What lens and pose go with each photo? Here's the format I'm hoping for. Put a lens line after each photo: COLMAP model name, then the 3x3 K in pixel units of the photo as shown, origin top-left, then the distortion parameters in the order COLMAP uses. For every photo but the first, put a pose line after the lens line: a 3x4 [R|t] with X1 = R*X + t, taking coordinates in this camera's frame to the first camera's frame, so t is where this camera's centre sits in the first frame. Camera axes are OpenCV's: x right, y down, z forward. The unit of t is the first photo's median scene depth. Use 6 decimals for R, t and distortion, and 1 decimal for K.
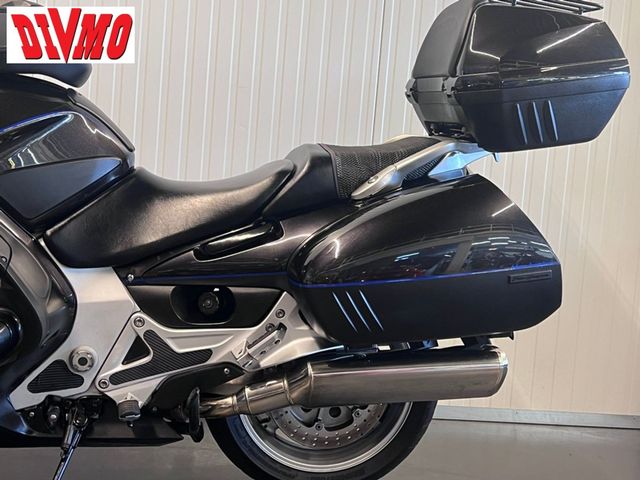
lens RADIAL K [[859.3, 0, 322.7], [0, 859.3, 241.6], [0, 0, 1]] dist [0.071237, 0.000000]
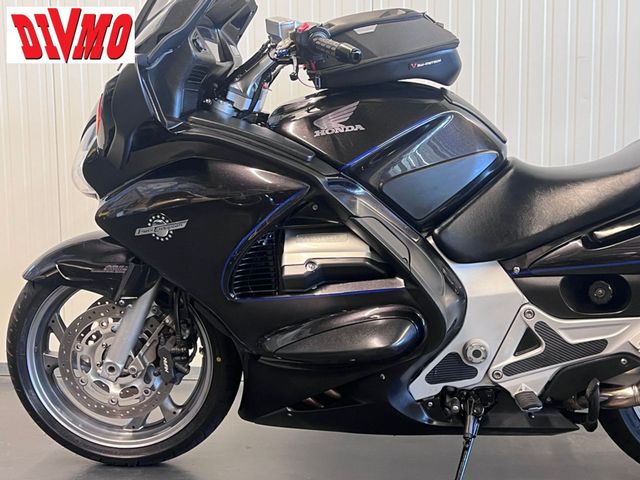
lens RADIAL K [[859.3, 0, 315.2], [0, 859.3, 244.8], [0, 0, 1]] dist [0.071237, 0.000000]
pose [[0.944070, -0.058299, -0.324551, -0.116716], [0.071136, 0.997079, 0.027819, -0.031916], [0.321981, -0.049351, 0.945459, -0.021962]]
